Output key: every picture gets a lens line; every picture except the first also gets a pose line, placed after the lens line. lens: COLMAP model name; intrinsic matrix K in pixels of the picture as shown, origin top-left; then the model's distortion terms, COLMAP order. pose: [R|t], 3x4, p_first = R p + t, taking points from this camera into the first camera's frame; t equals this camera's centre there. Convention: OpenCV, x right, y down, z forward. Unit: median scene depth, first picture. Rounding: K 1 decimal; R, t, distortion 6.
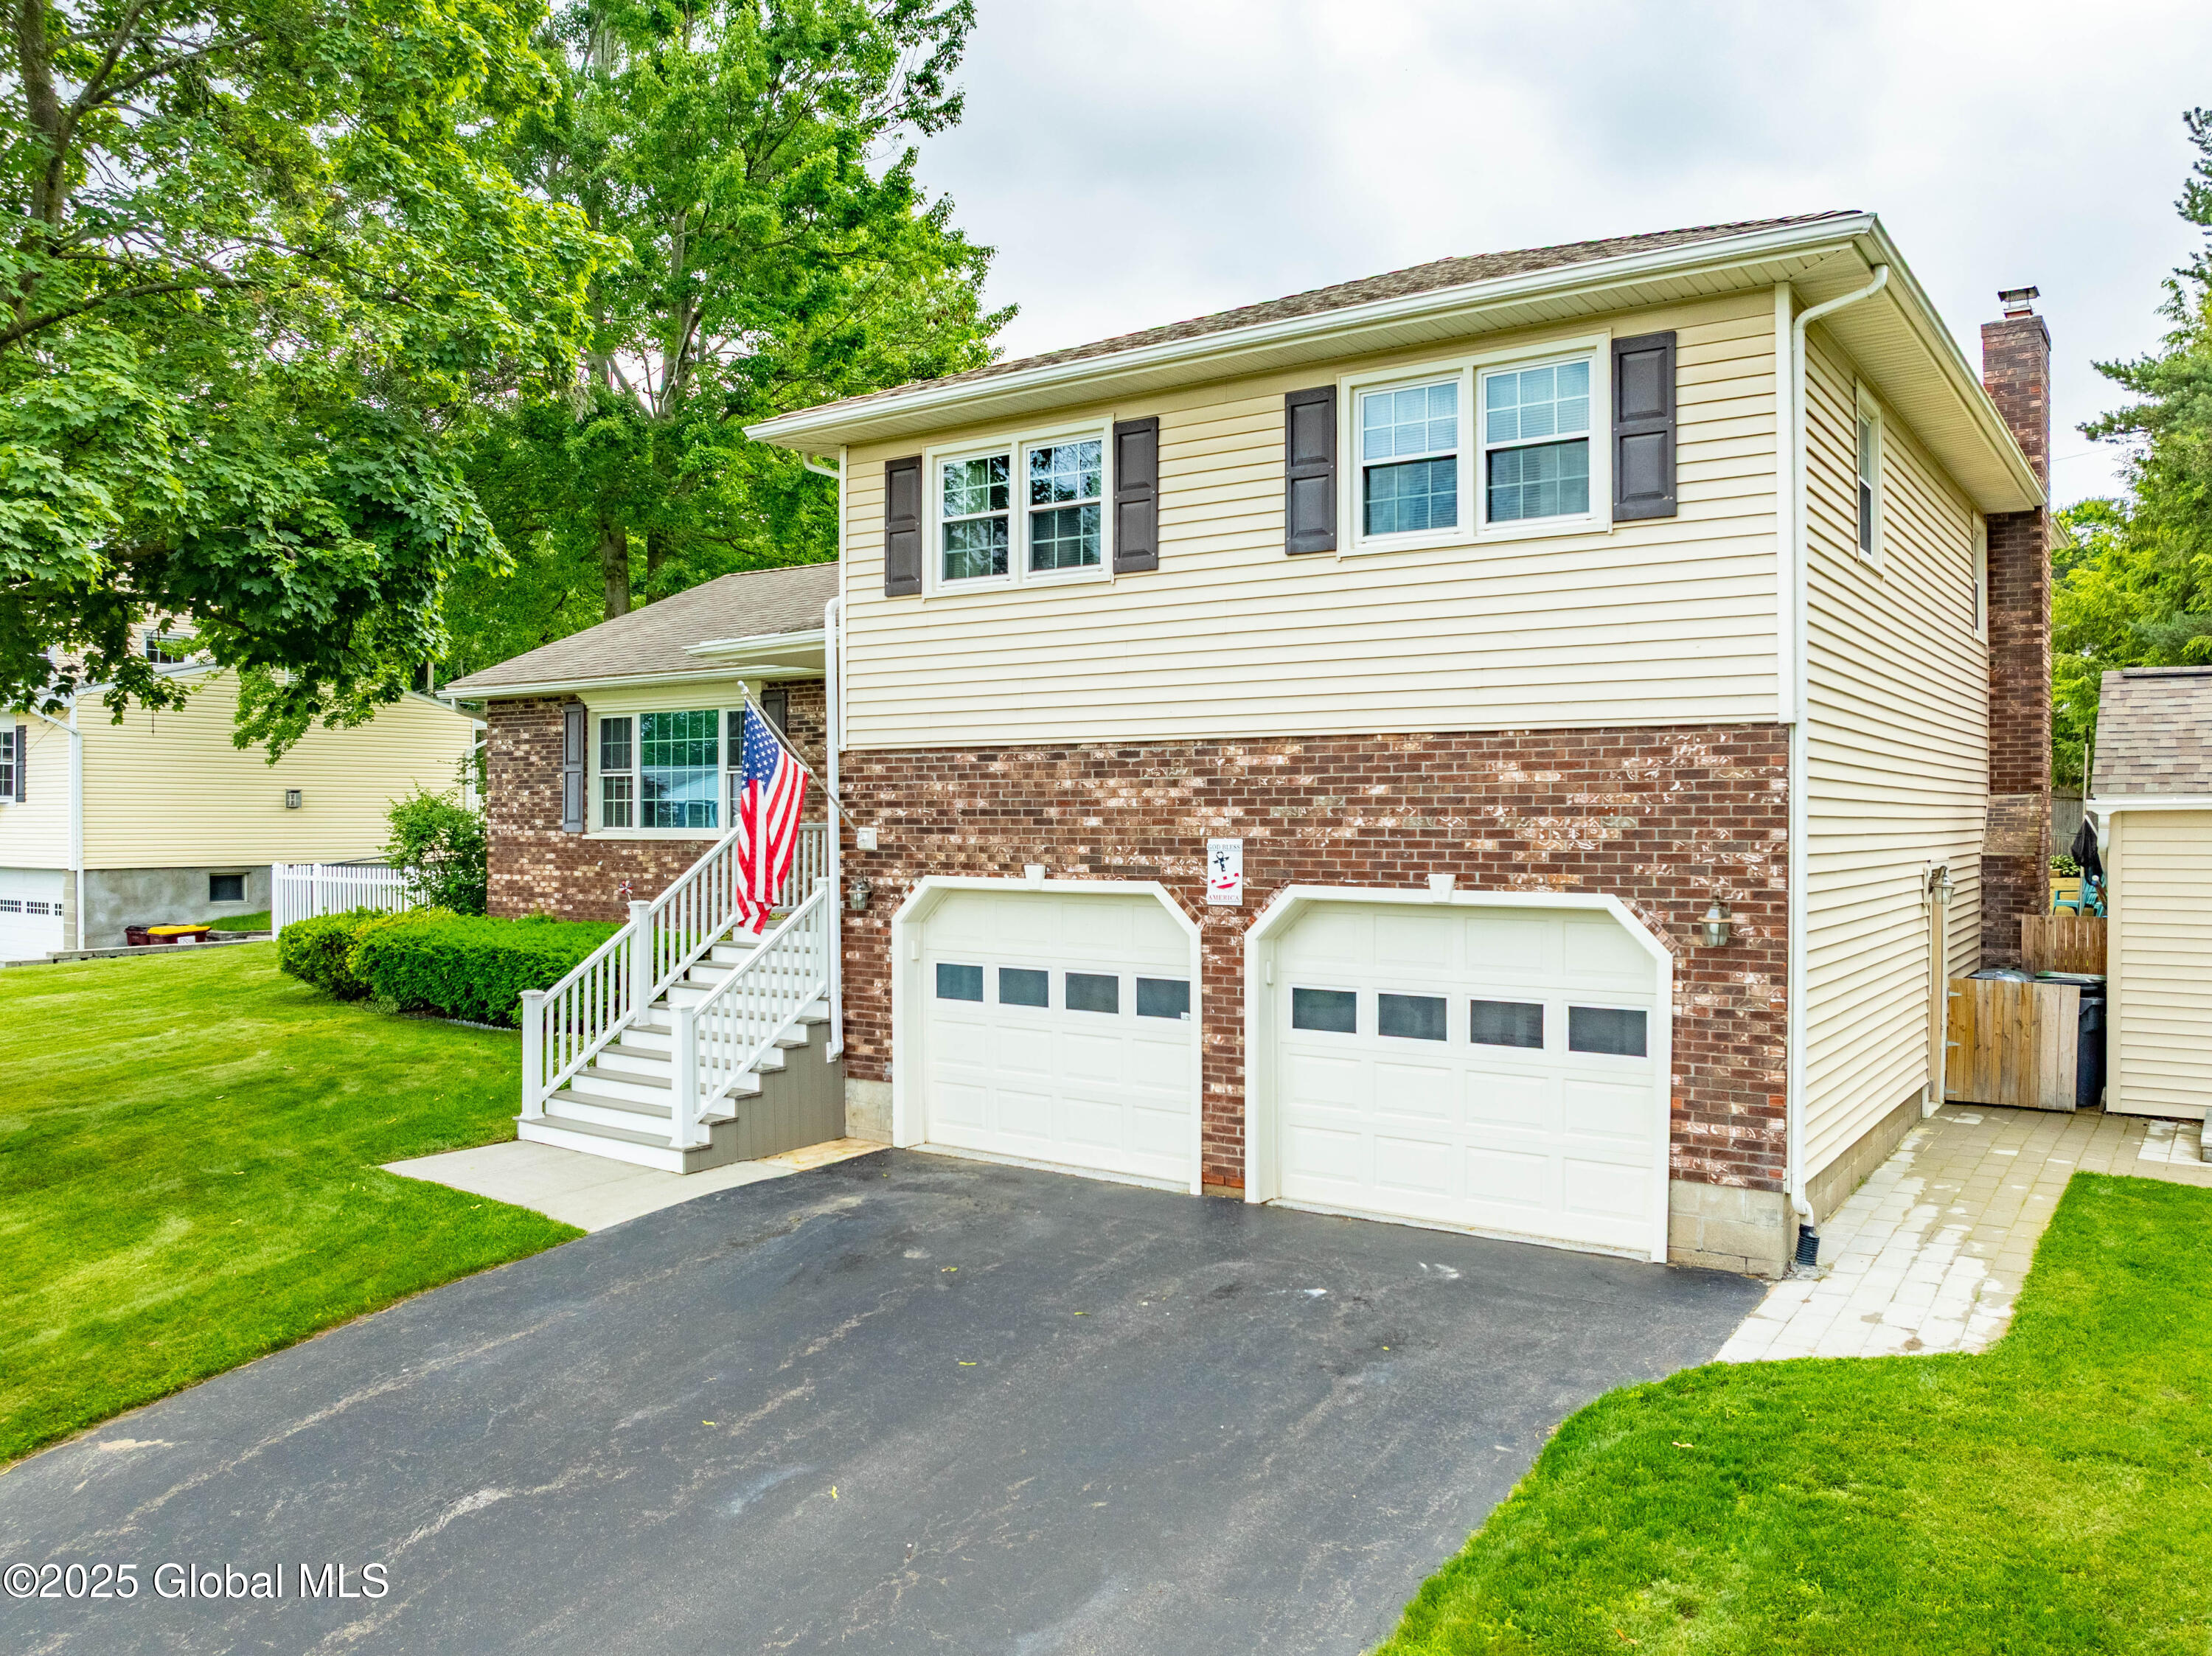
lens RADIAL K [[1627.2, 0, 1110.2], [0, 1627.2, 795.2], [0, 0, 1]] dist [-0.004042, -0.059031]
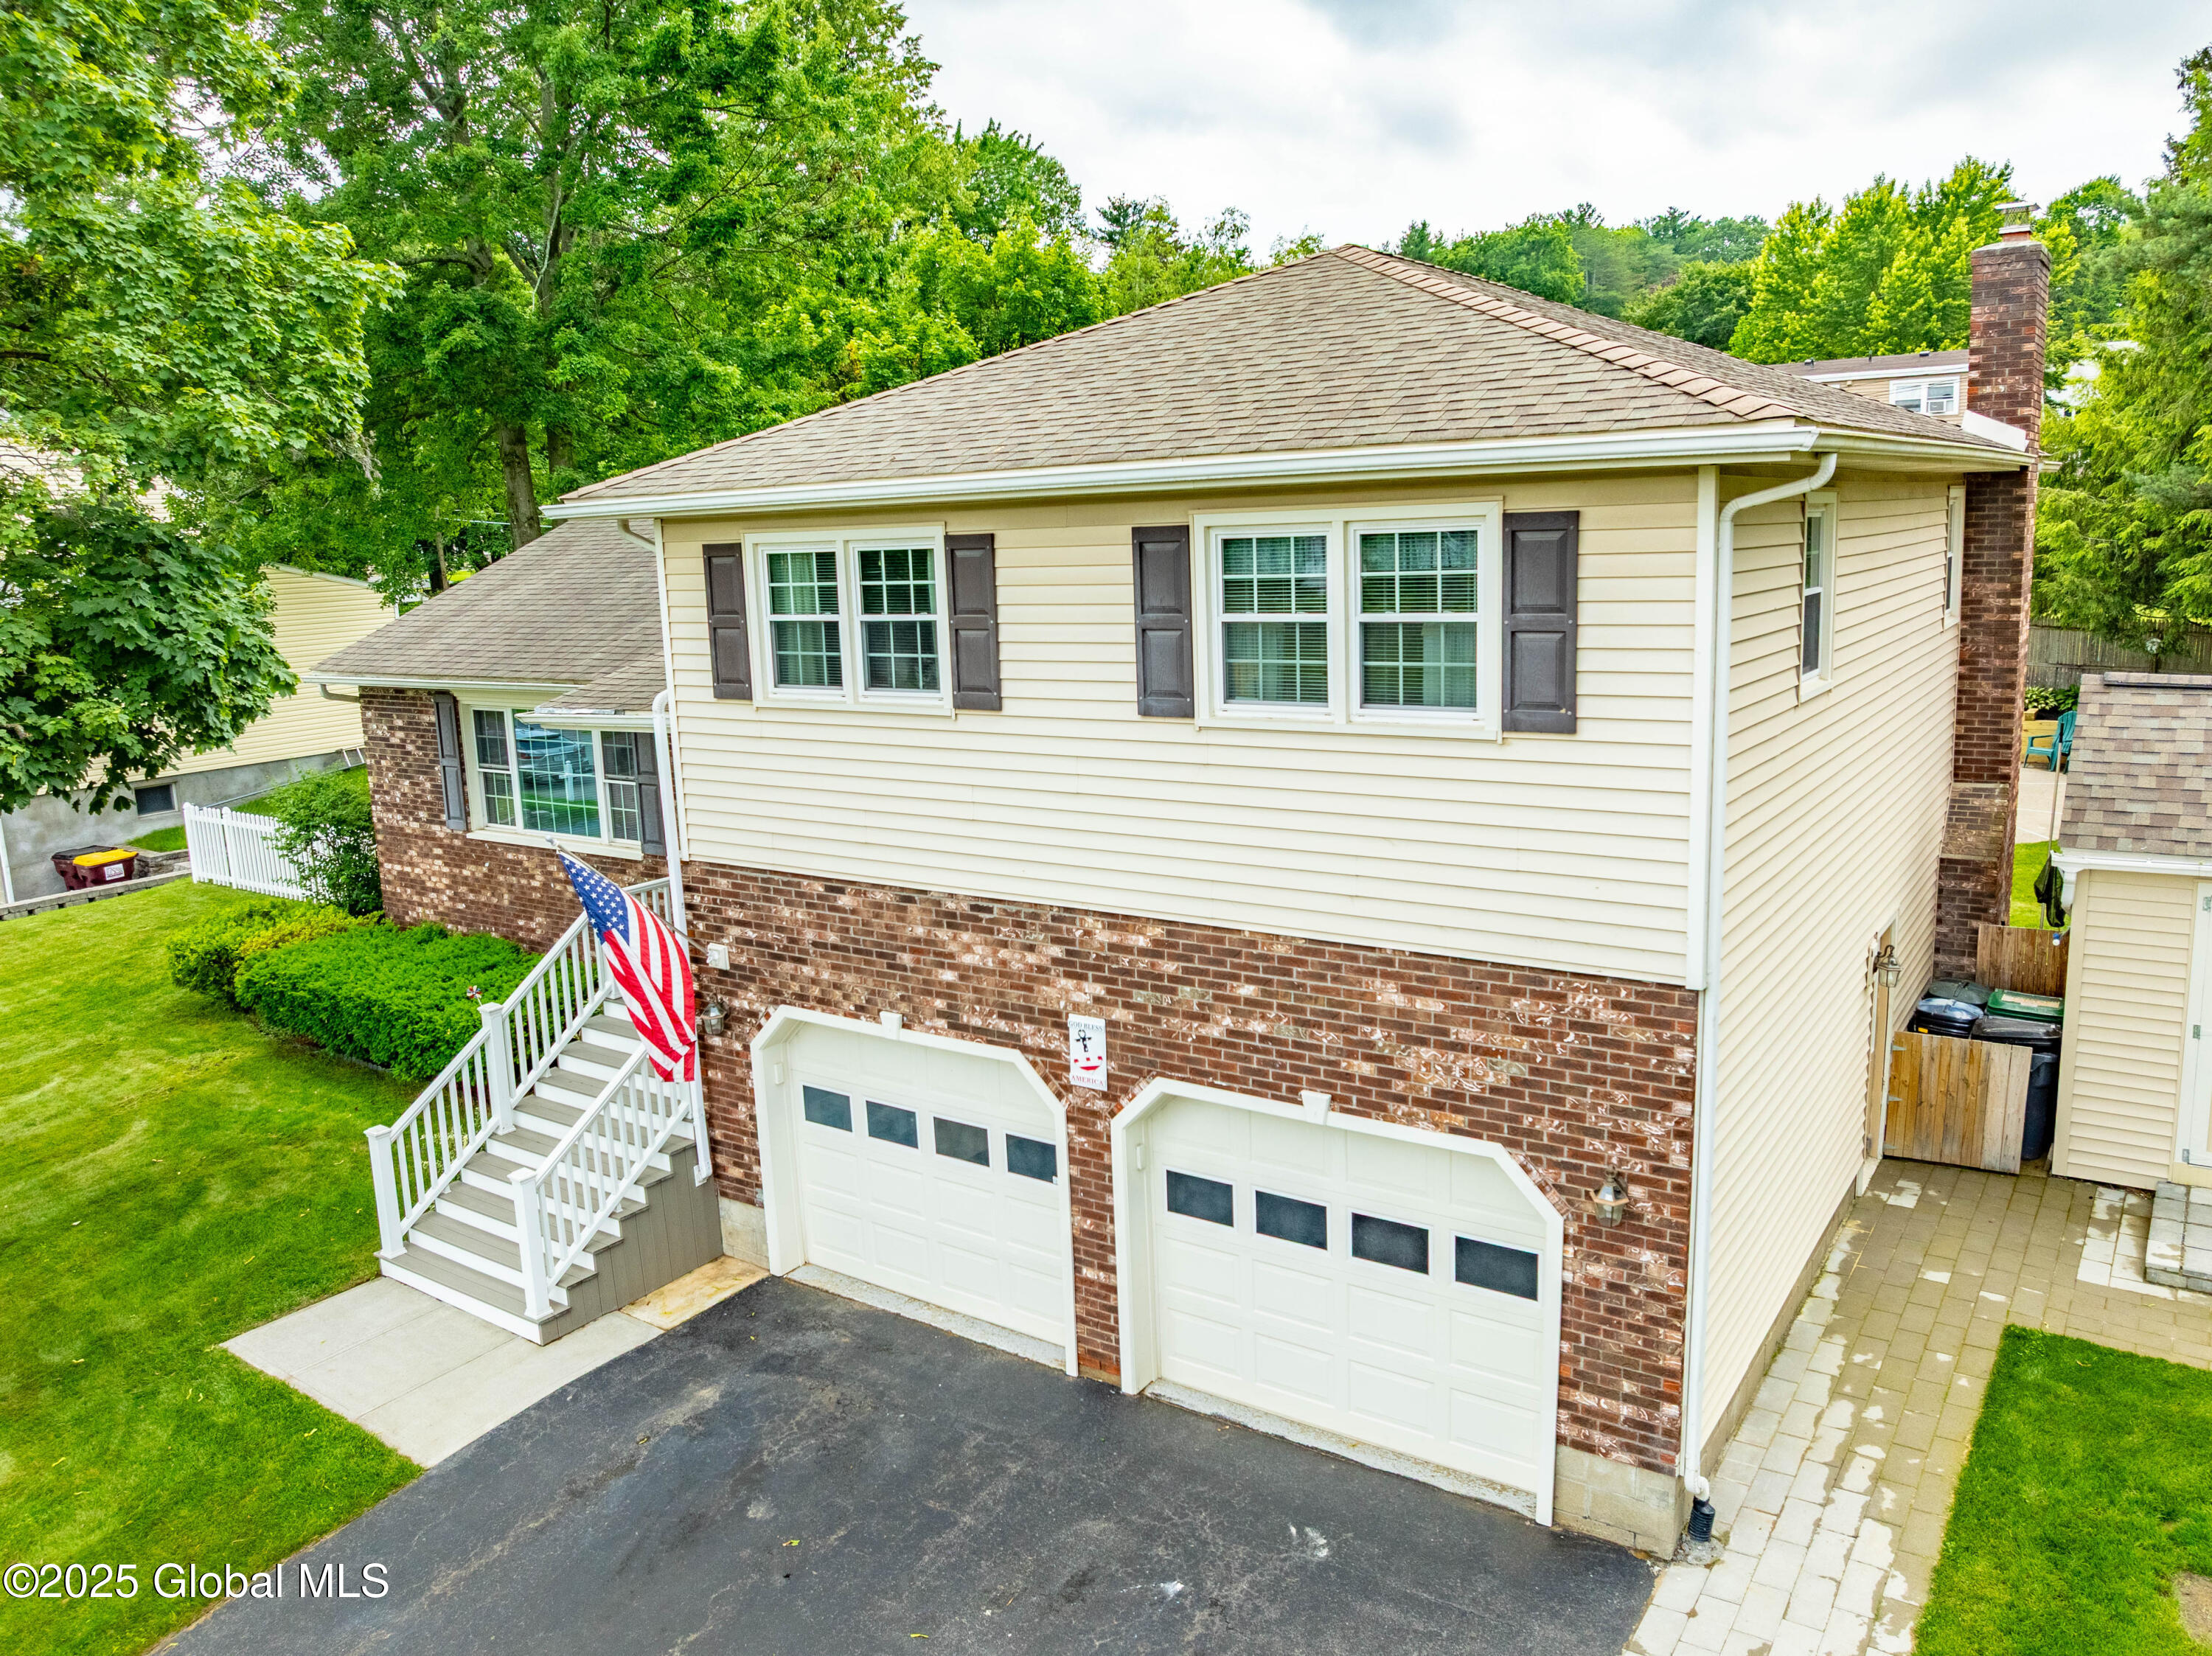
lens RADIAL K [[1599.4, 0, 1106.7], [0, 1599.4, 795.1], [0, 0, 1]] dist [-0.007164, -0.055722]
pose [[0.999270, -0.037934, -0.004622, 0.090014], [0.038151, 0.983318, 0.177851, -0.249997], [-0.002202, -0.177897, 0.984047, 0.147487]]
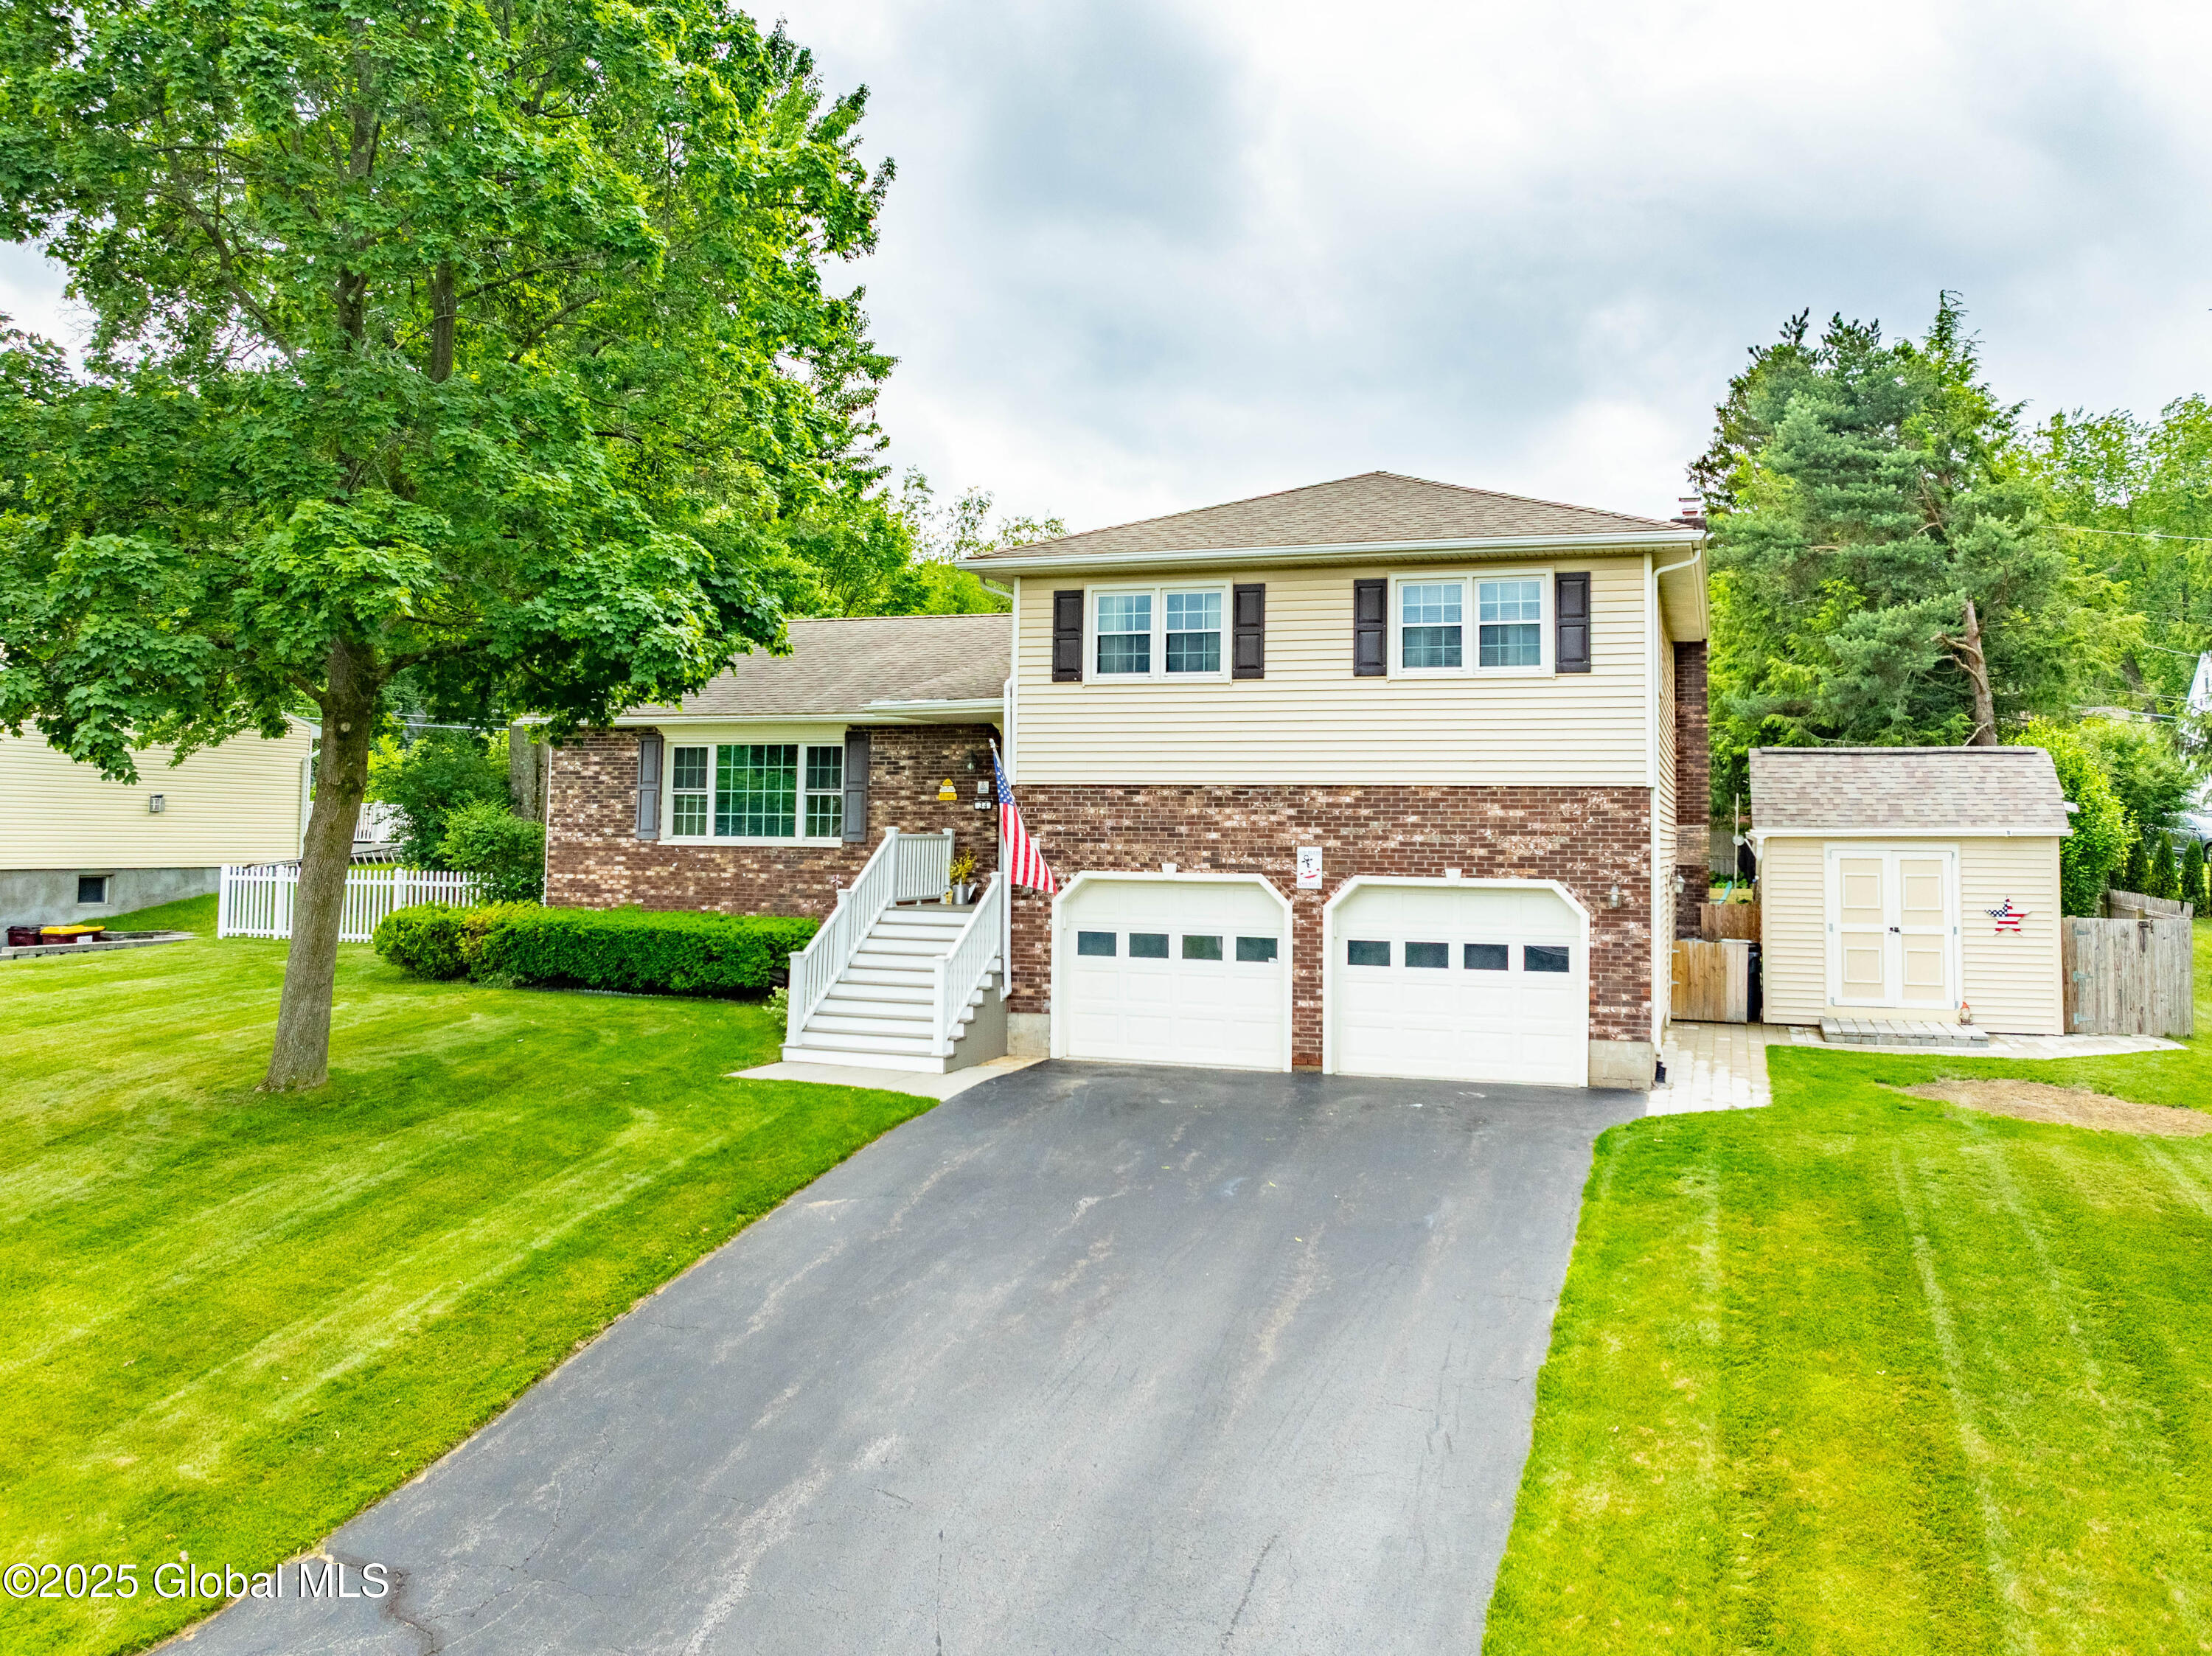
lens RADIAL K [[1690.0, 0, 1170.4], [0, 1690.0, 675.2], [0, 0, 1]] dist [0.001813, -0.038531]
pose [[0.956371, 0.039453, 0.289479, -0.551839], [-0.016123, 0.996458, -0.082538, -0.002831], [-0.291710, 0.074269, 0.953619, -0.572080]]
